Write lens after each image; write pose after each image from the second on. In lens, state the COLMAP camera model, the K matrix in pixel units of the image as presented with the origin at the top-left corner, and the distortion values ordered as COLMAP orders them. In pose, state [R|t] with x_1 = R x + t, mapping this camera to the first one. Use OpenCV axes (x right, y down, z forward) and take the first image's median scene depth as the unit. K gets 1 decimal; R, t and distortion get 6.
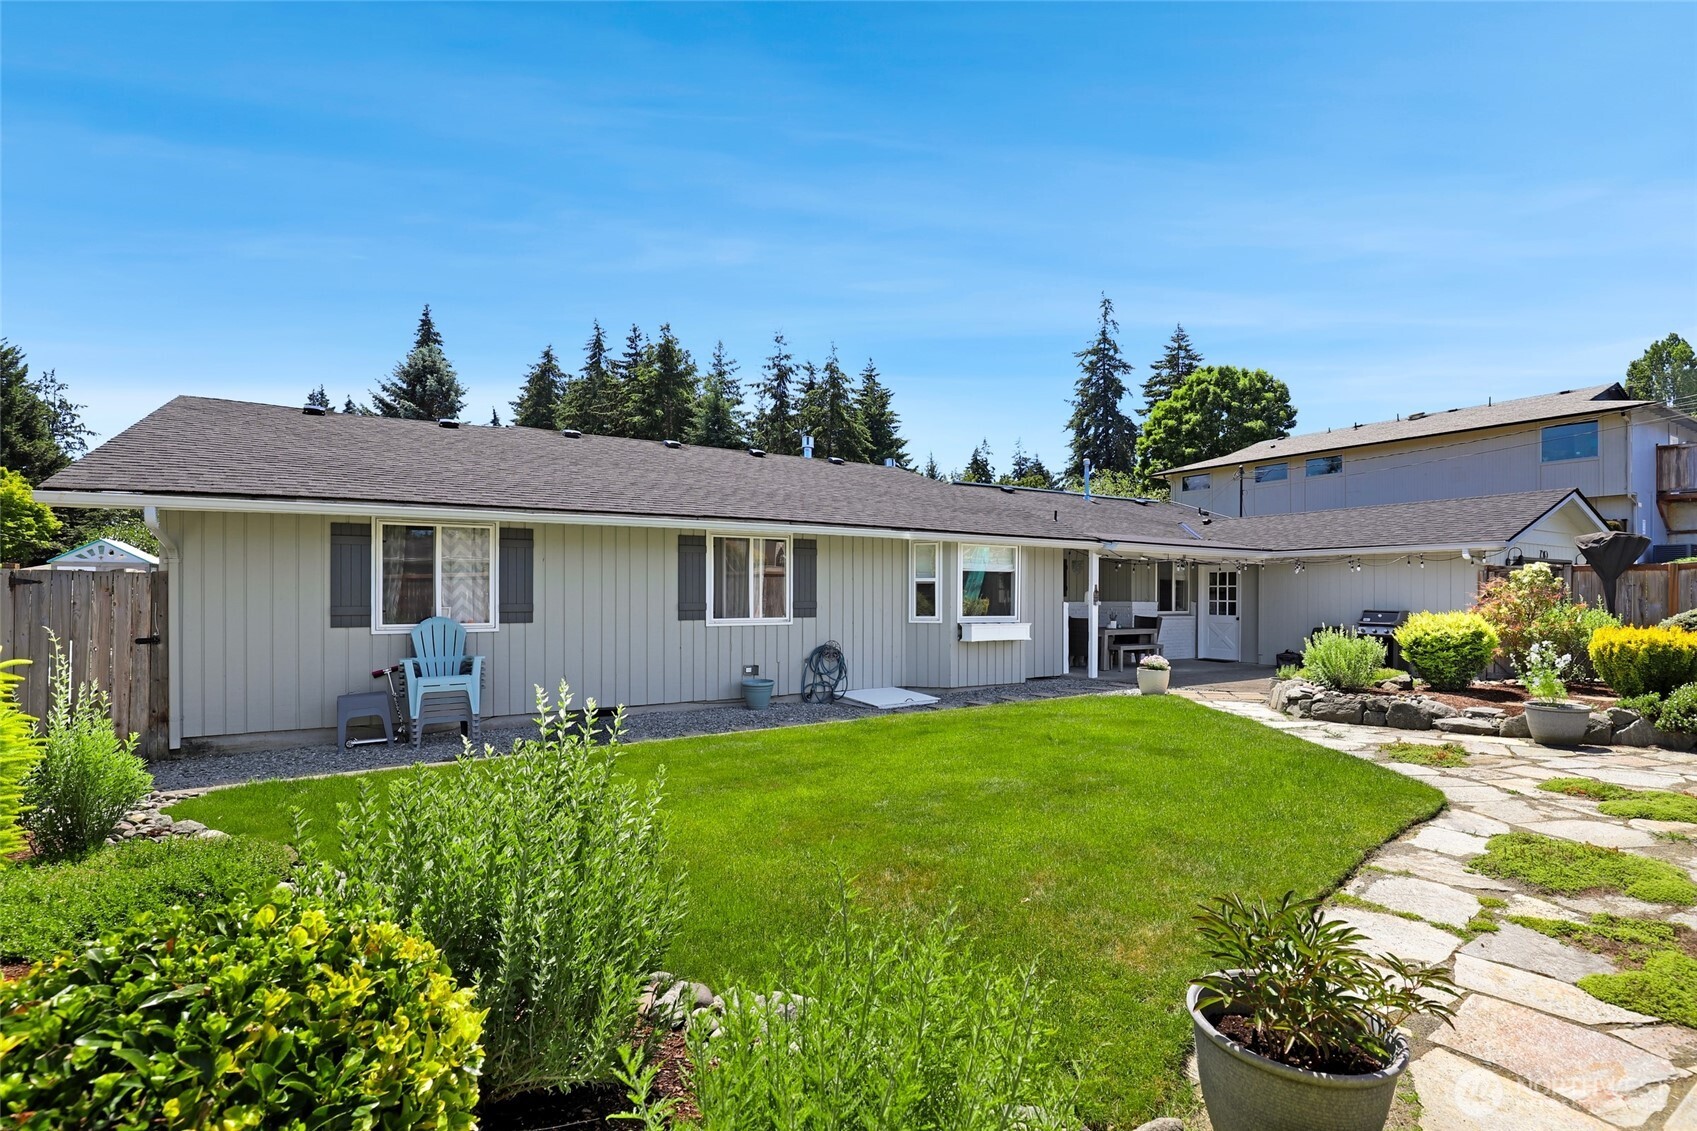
lens RADIAL K [[806.0, 0, 850.3], [0, 806.0, 593.5], [0, 0, 1]] dist [0.000779, 0.000235]
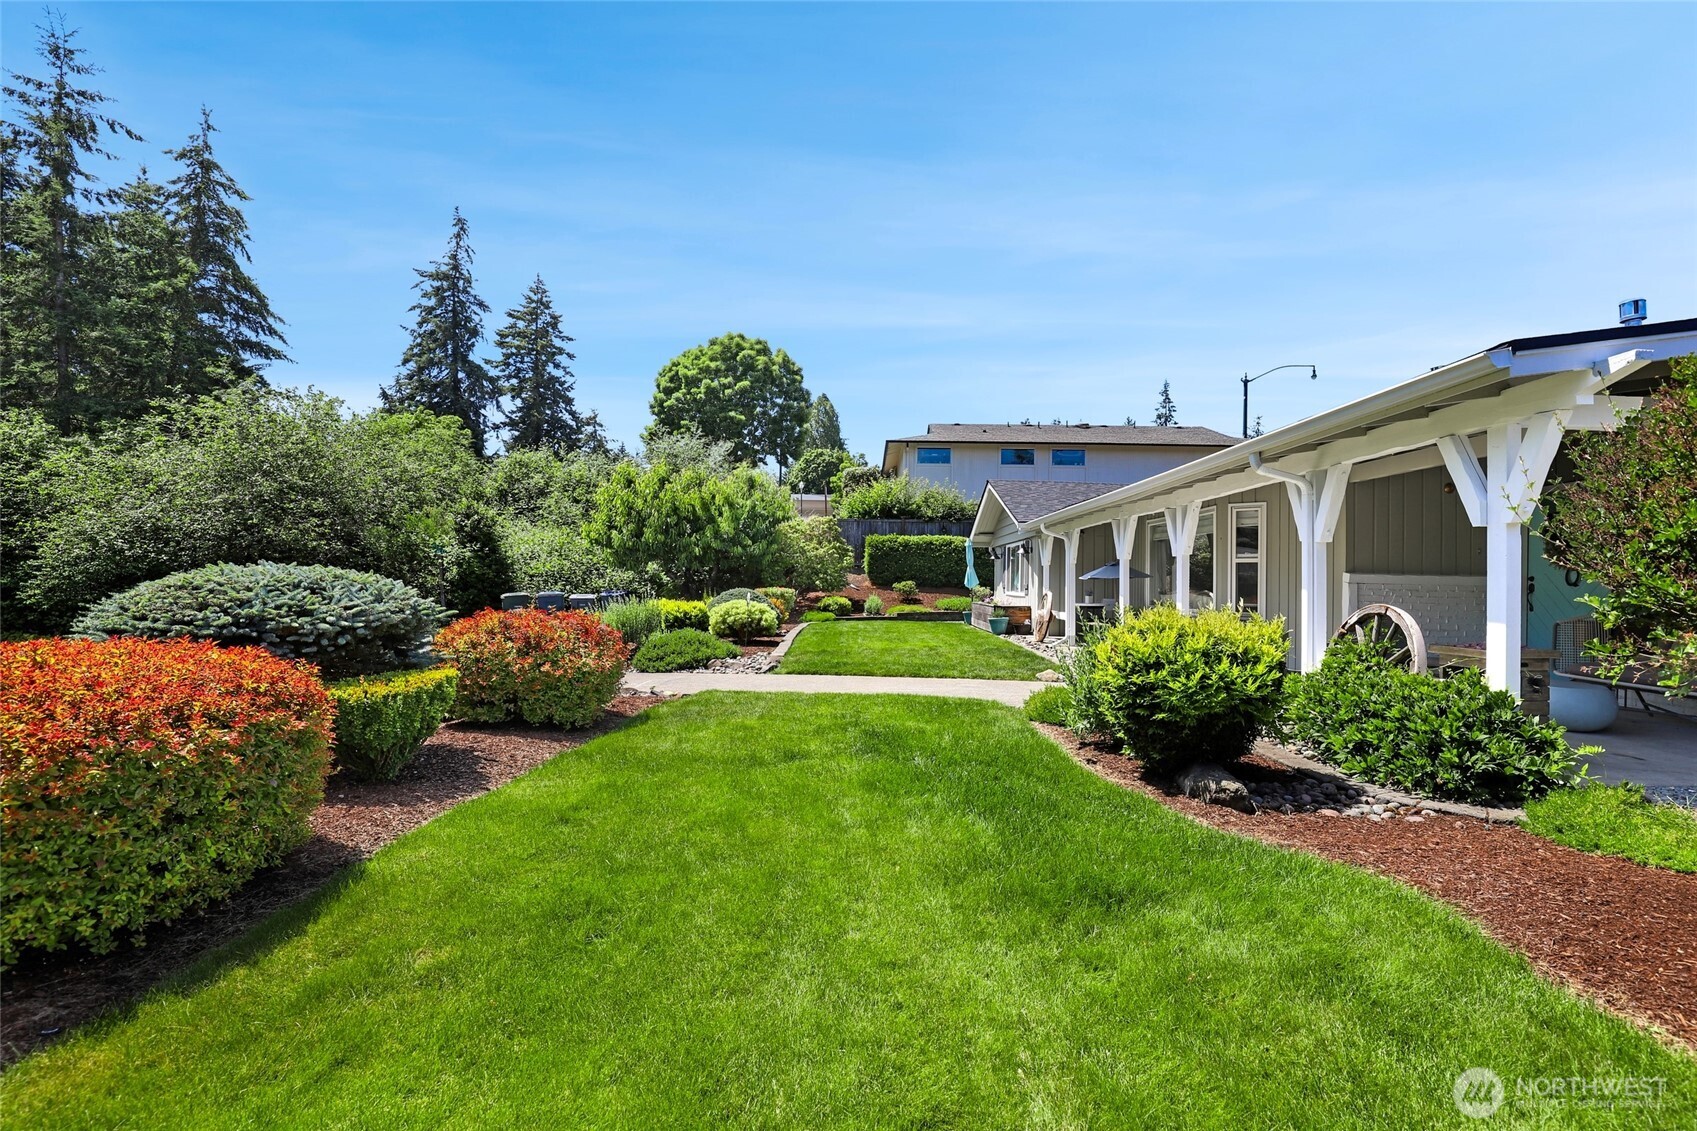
lens RADIAL K [[800.4, 0, 848.5], [0, 800.4, 565.5], [0, 0, 1]] dist [0.001656, 0.000706]
pose [[0.548738, 0.013234, 0.835890, -0.176721], [-0.006694, 0.999912, -0.011436, -0.000535], [-0.835968, 0.000680, 0.548778, 0.253746]]
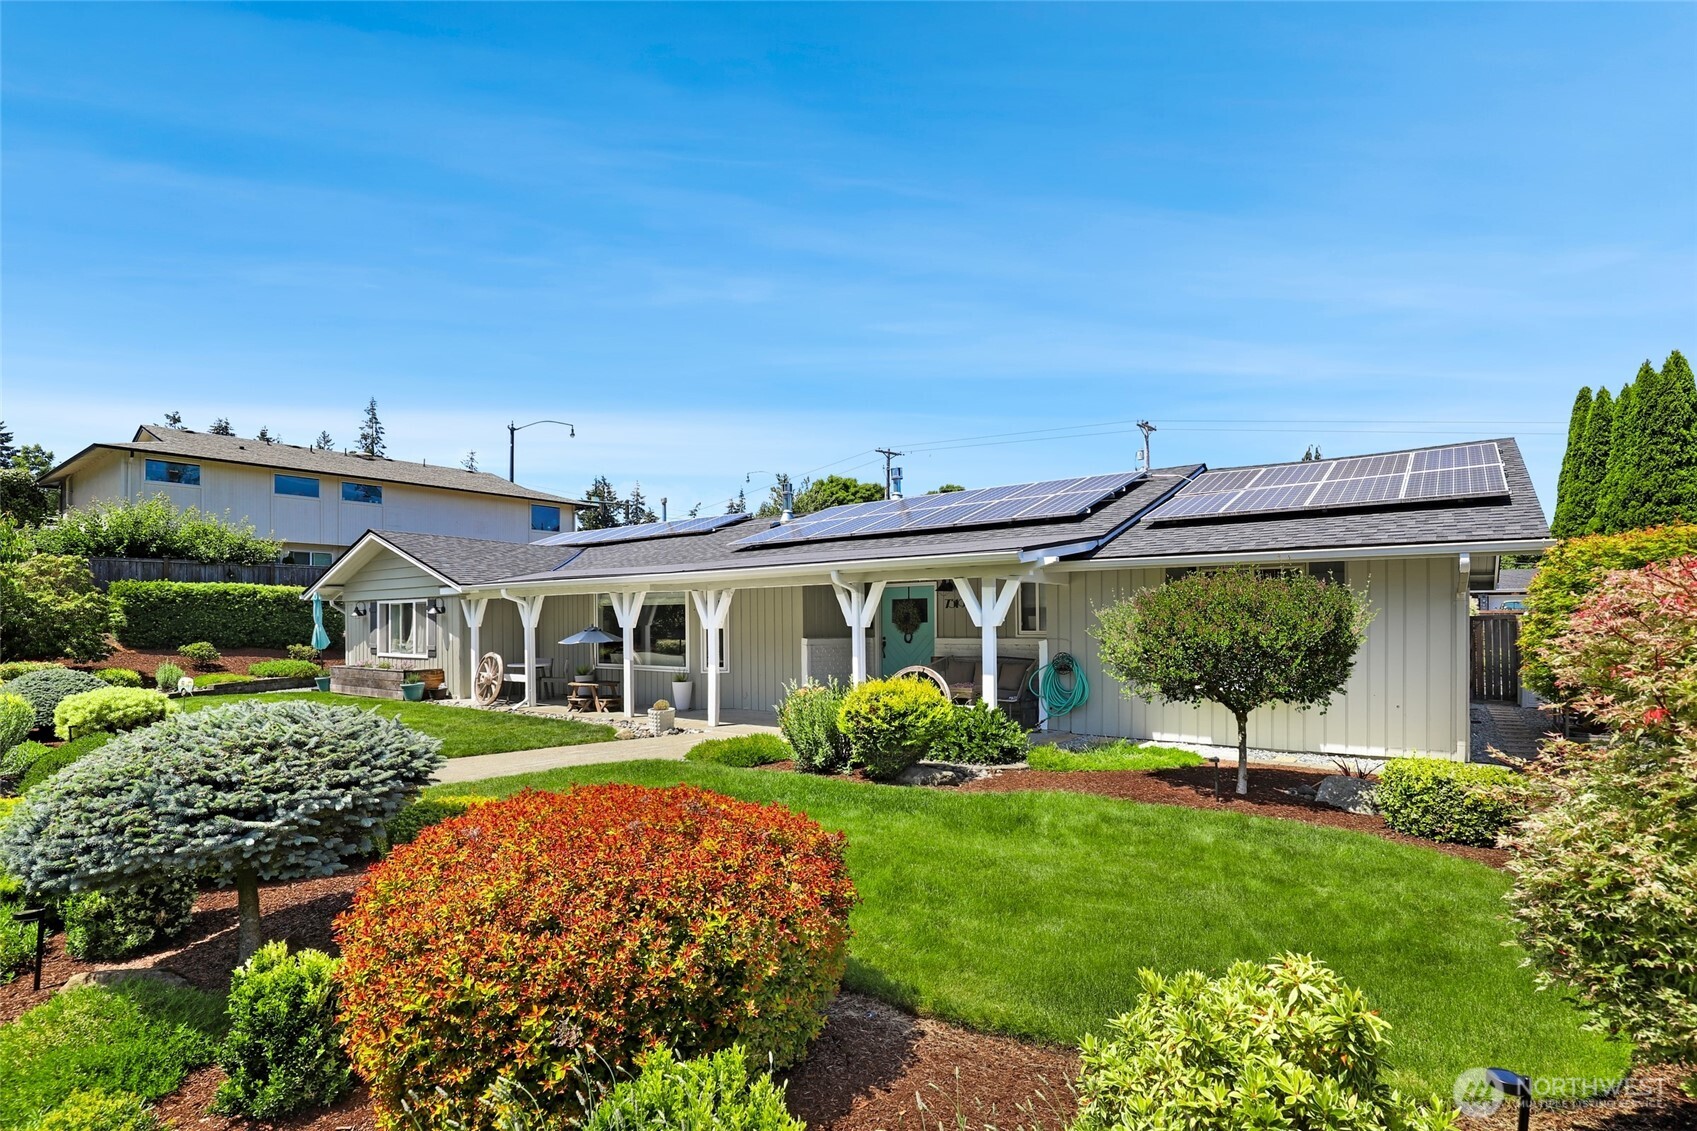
lens RADIAL K [[857.5, 0, 849.2], [0, 857.5, 607.7], [0, 0, 1]] dist [-0.000462, -0.000002]
pose [[-0.327965, 0.007620, 0.944659, -0.440318], [0.003228, 0.999971, -0.006946, -0.042424], [-0.944684, 0.000771, -0.327980, 0.630099]]
